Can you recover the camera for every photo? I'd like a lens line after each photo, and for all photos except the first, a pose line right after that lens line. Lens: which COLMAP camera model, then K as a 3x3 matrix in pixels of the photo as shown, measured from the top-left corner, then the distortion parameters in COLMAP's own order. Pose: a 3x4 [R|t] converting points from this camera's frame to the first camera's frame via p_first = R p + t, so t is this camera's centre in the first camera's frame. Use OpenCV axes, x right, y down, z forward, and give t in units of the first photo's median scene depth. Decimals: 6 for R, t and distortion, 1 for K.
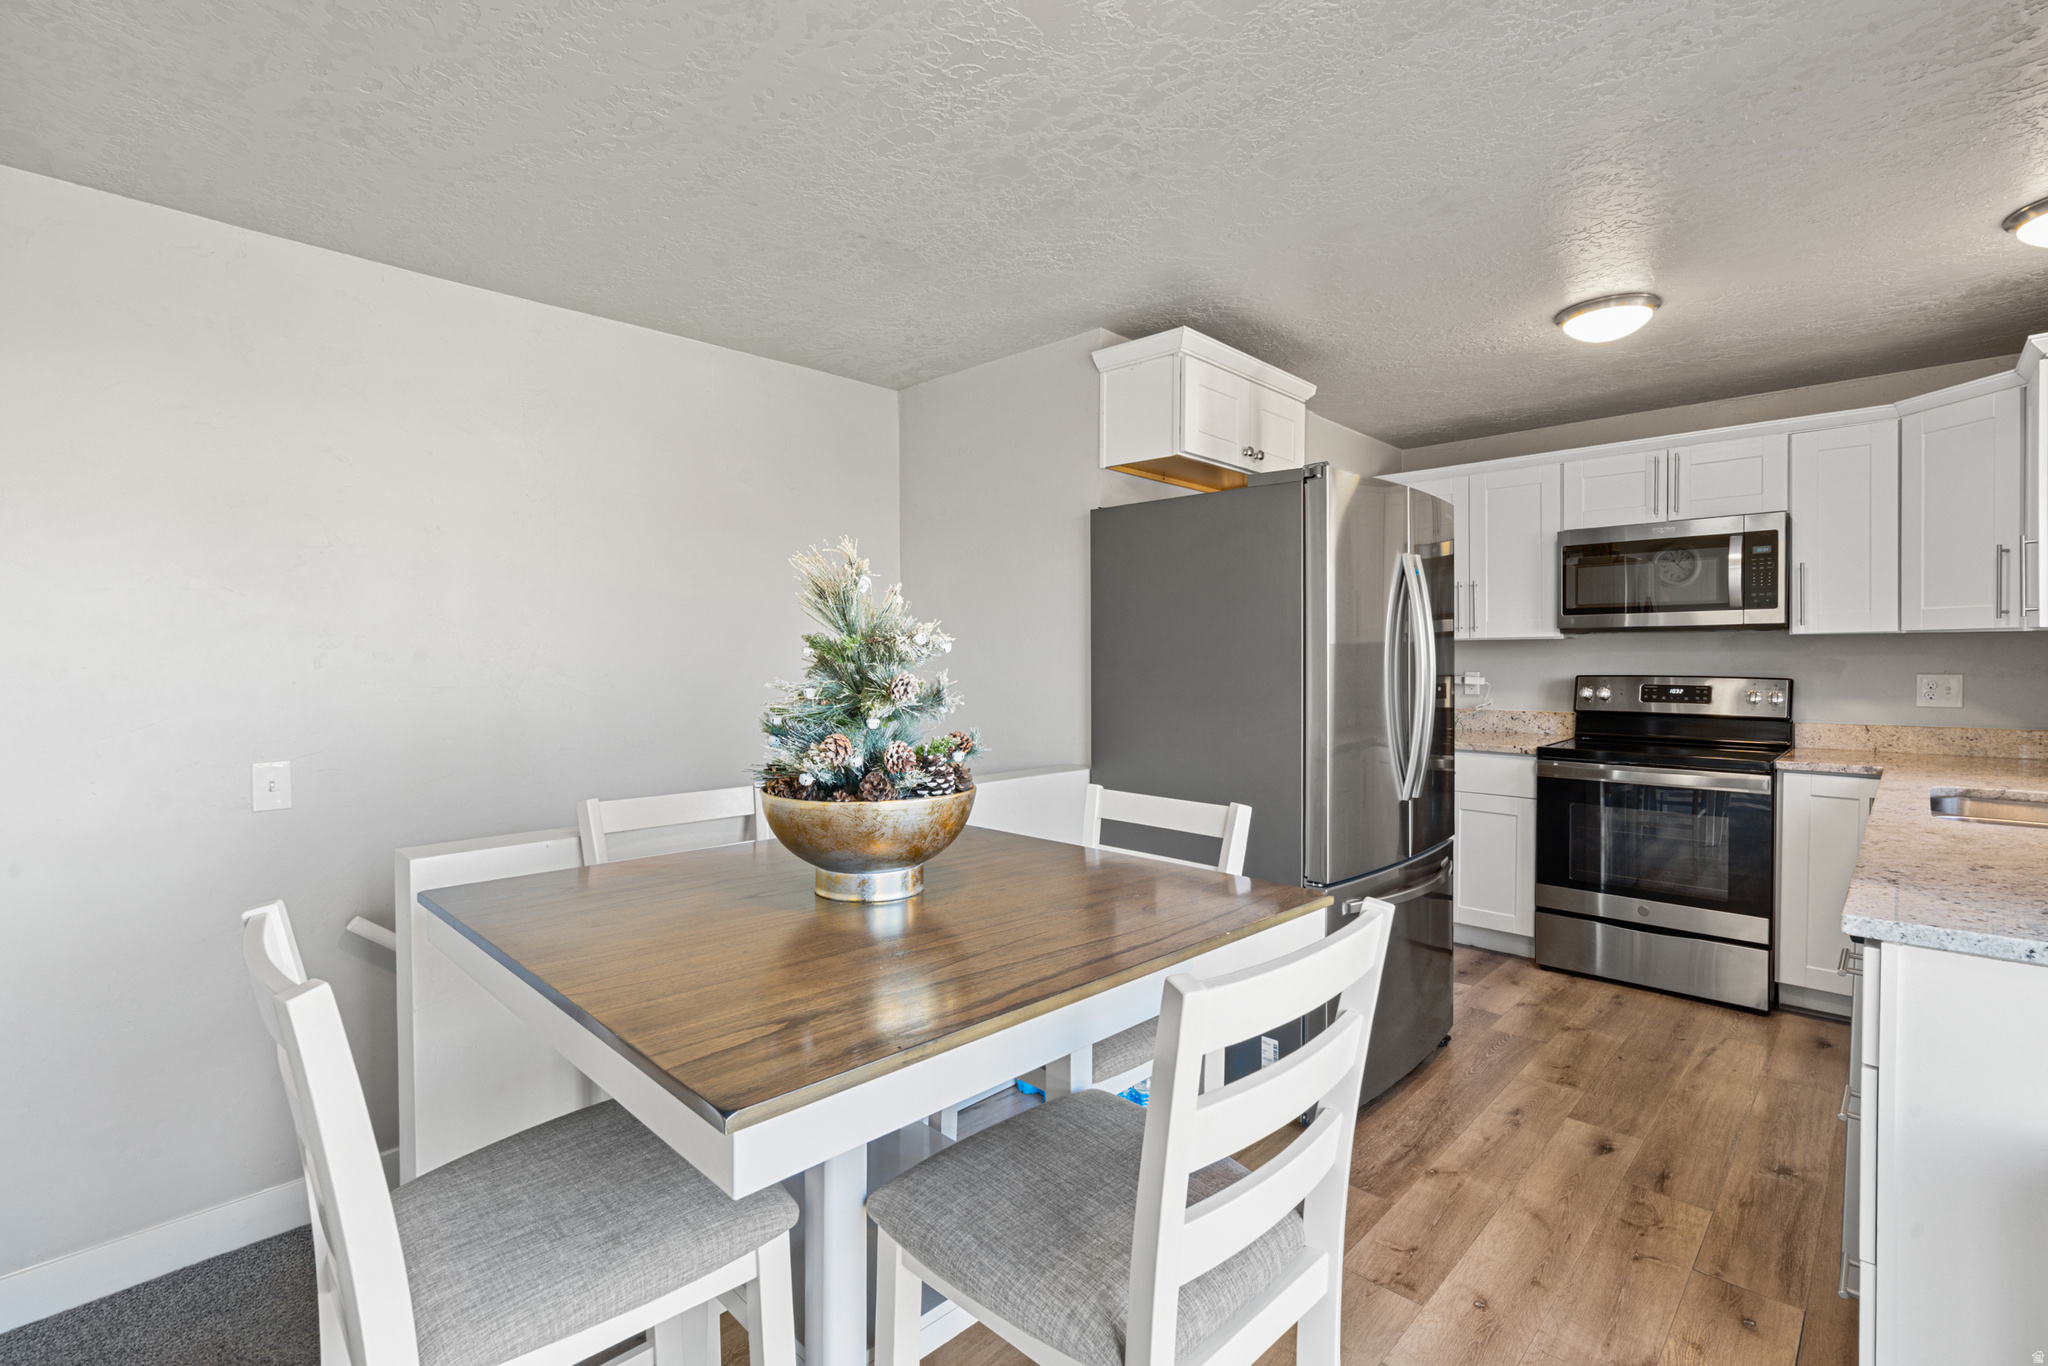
lens RADIAL K [[925.9, 0, 1021.8], [0, 925.9, 667.3], [0, 0, 1]] dist [-0.005639, 0.002629]
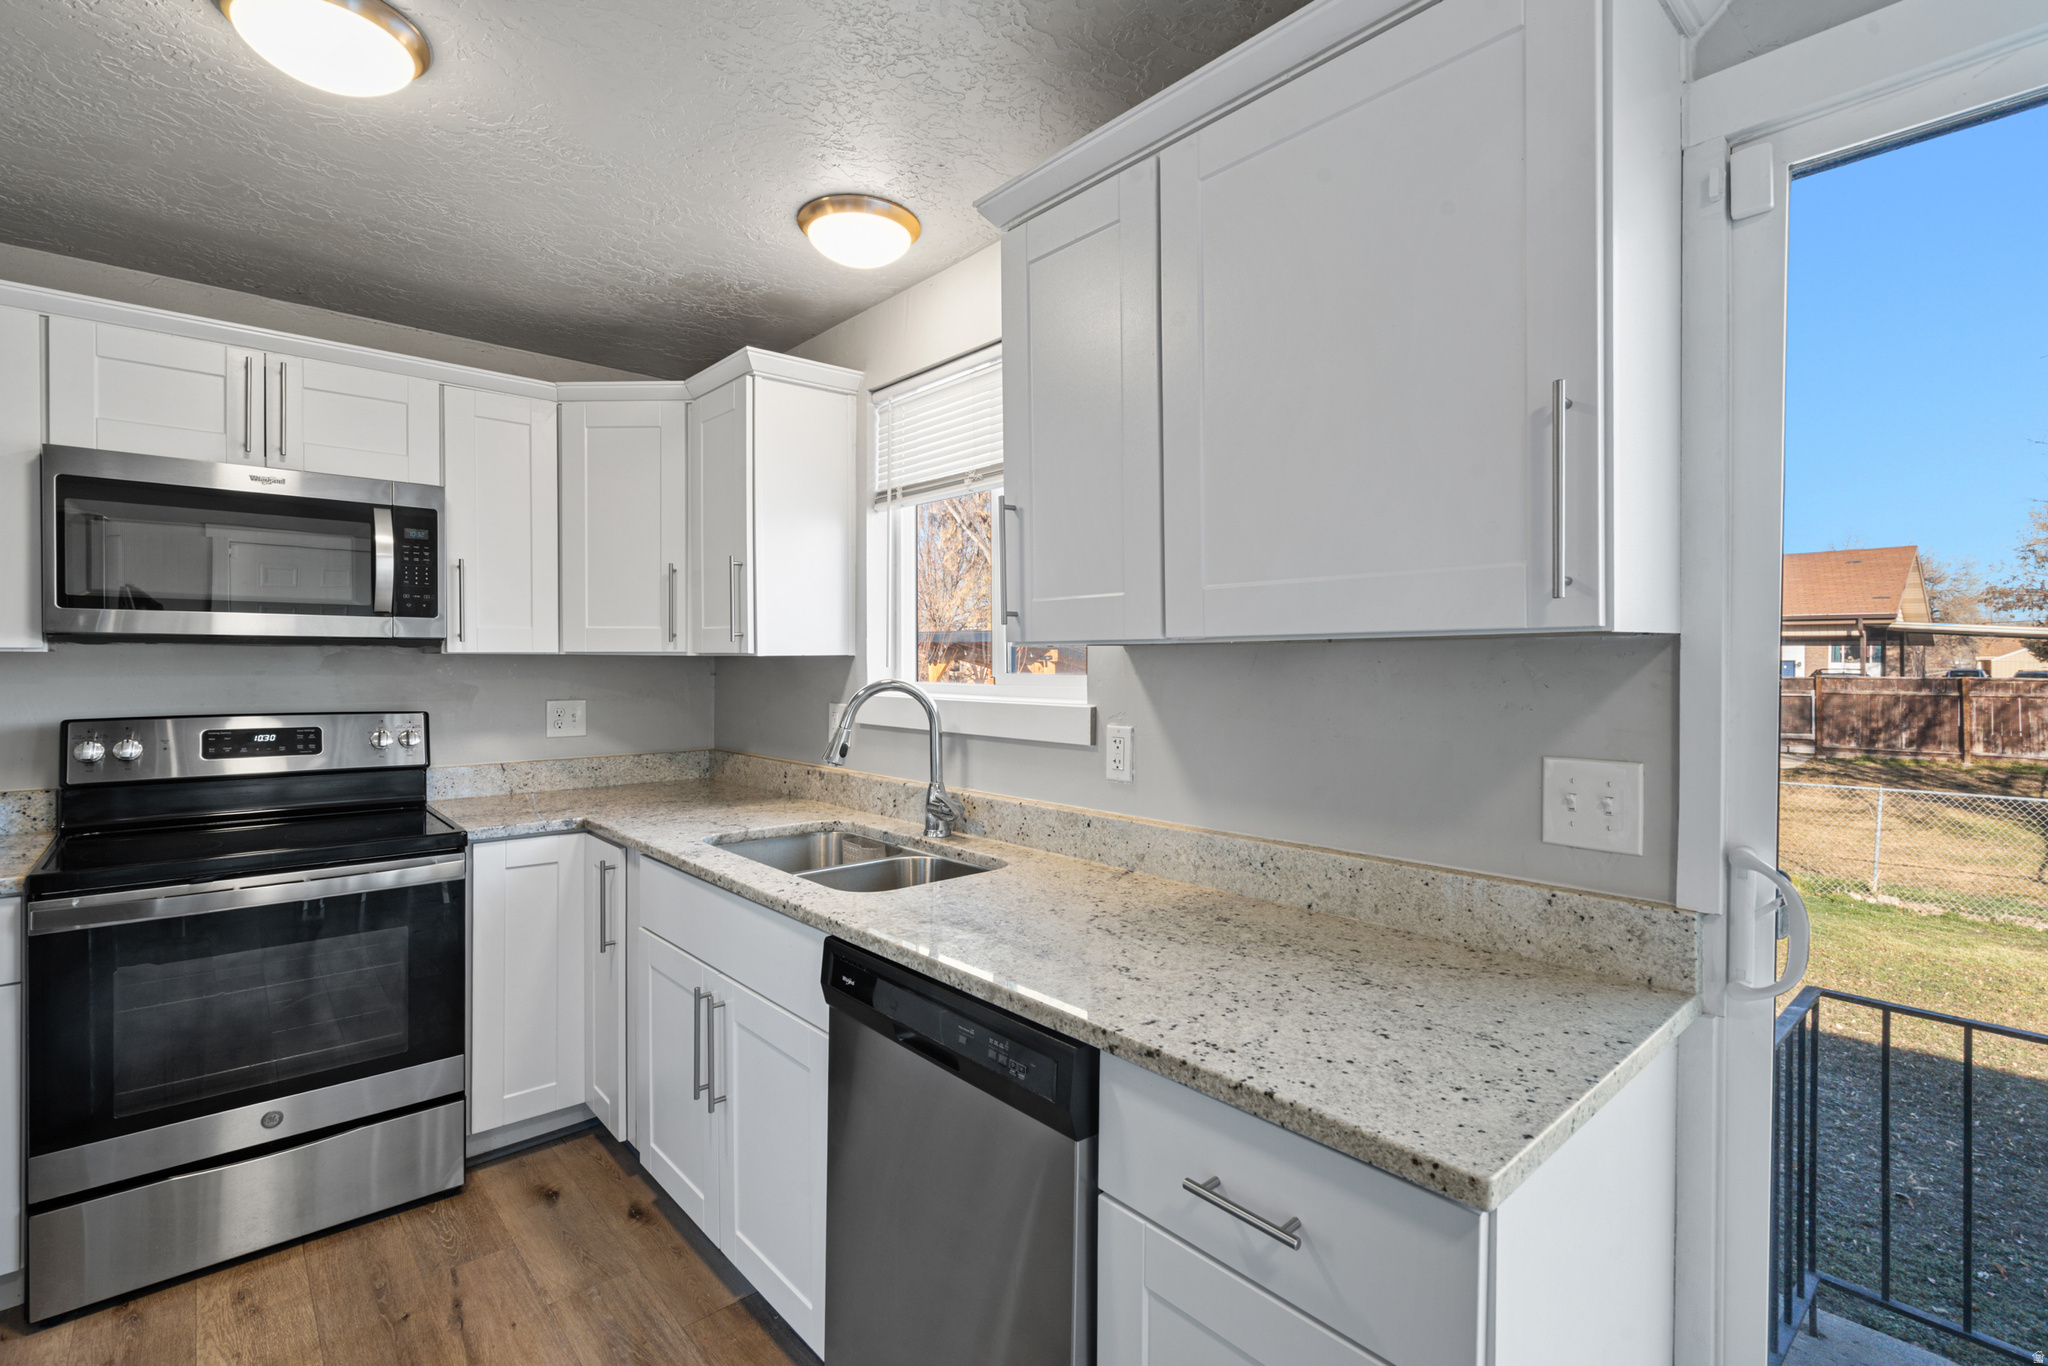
lens RADIAL K [[925.9, 0, 1020.9], [0, 925.9, 669.2], [0, 0, 1]] dist [-0.005639, 0.002629]
pose [[0.061130, -0.001571, 0.998129, 0.119451], [0.010752, 0.999942, 0.000916, -0.018646], [-0.998072, 0.010675, 0.061143, 0.496949]]
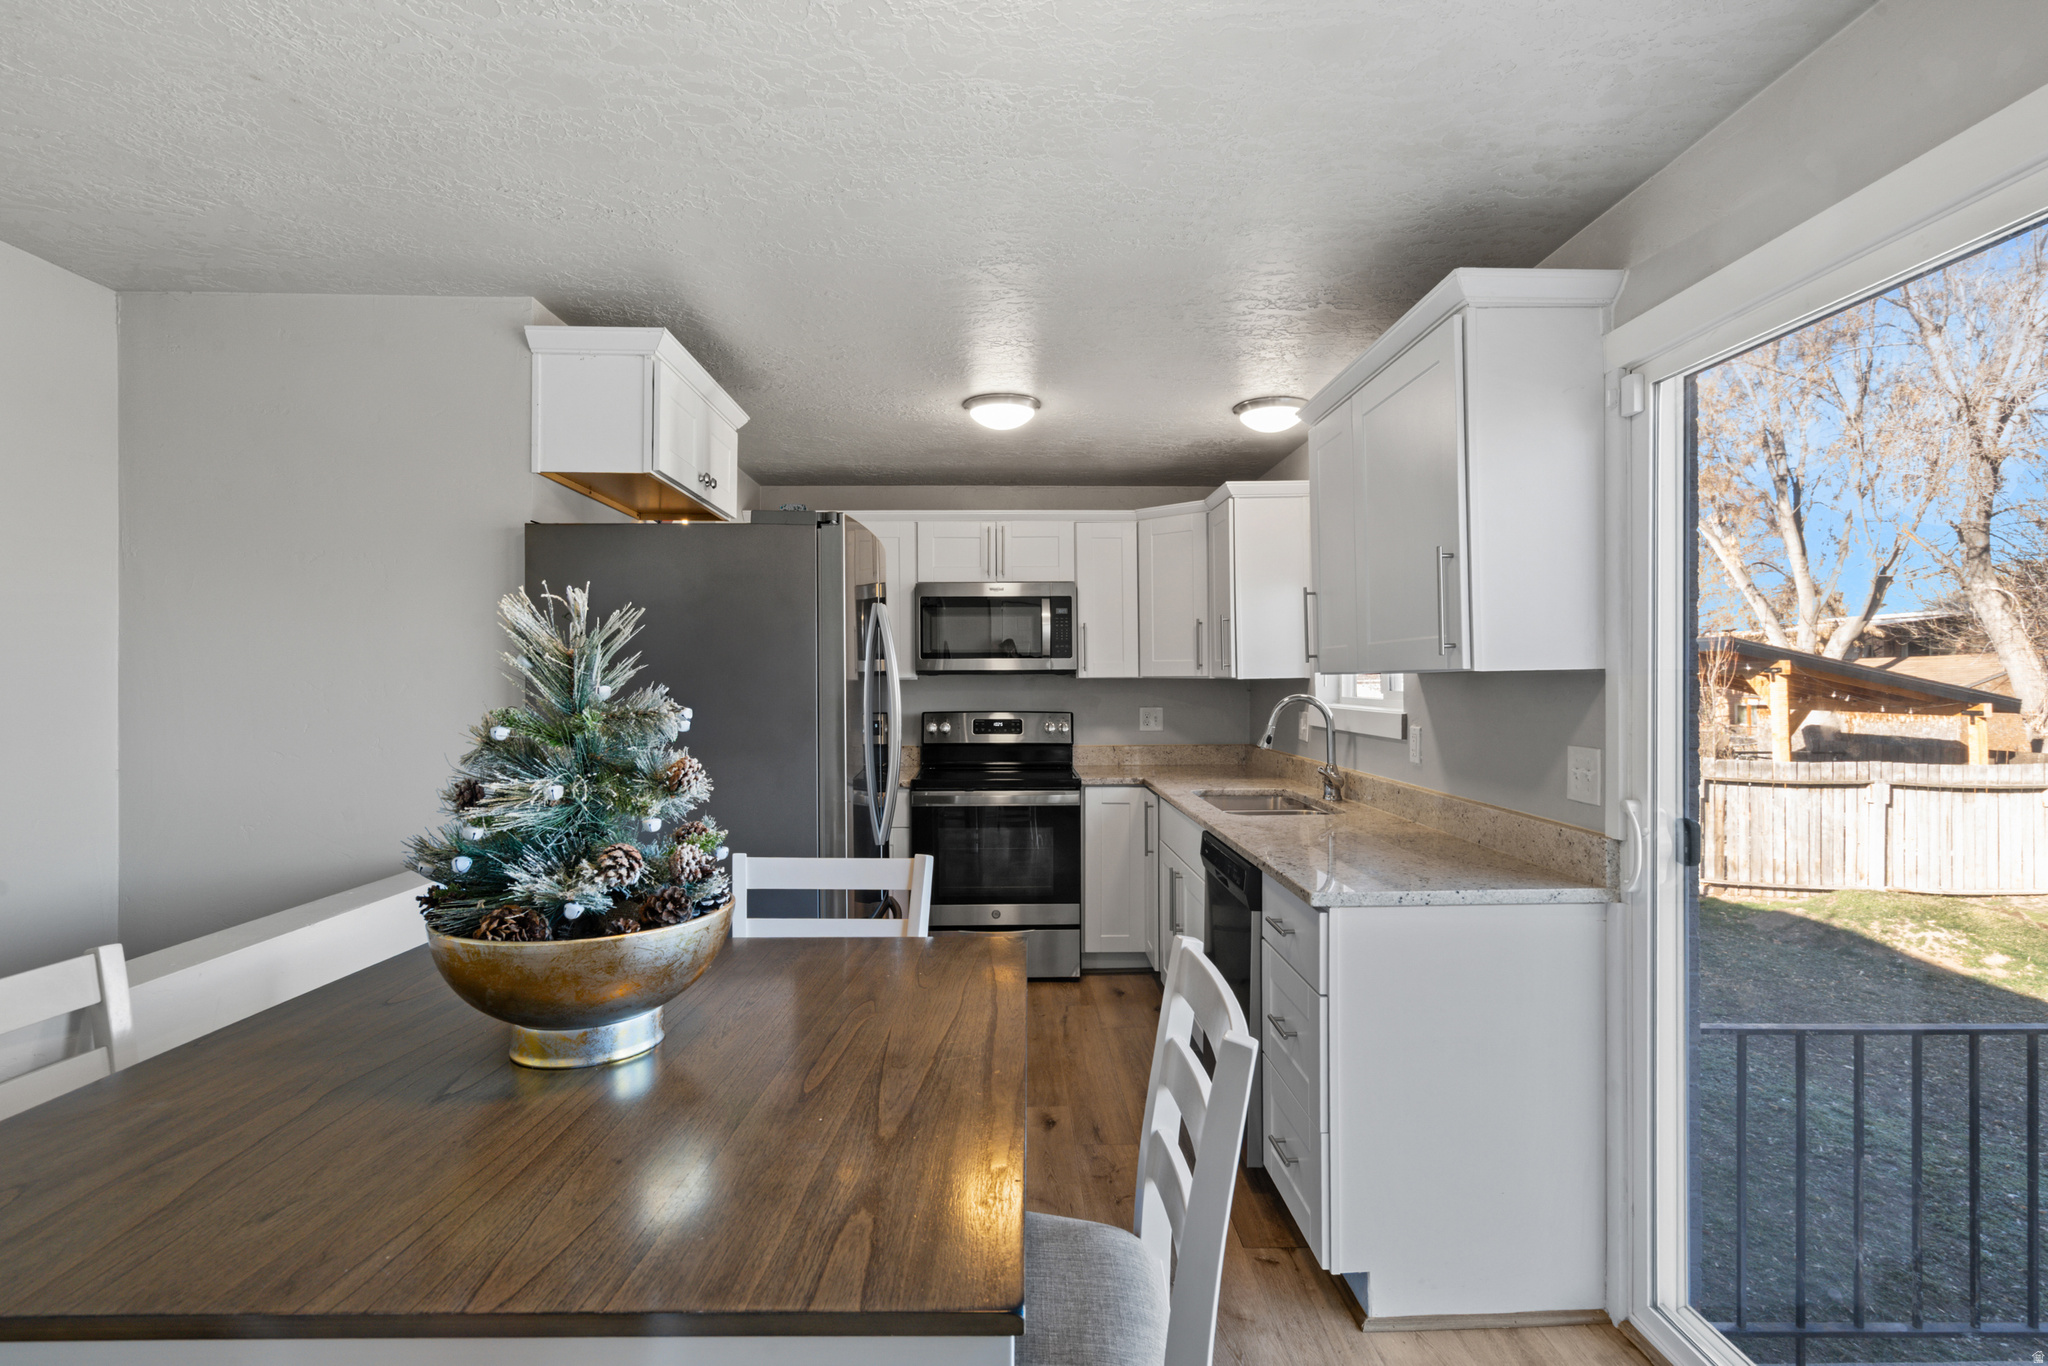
lens RADIAL K [[1010.8, 0, 1028.9], [0, 1010.8, 675.0], [0, 0, 1]] dist [0.003047, -0.000116]
pose [[0.693593, 0.003899, 0.720356, -0.226455], [0.010523, 0.999824, -0.015544, -0.019251], [-0.720290, 0.018362, 0.693430, 0.077464]]
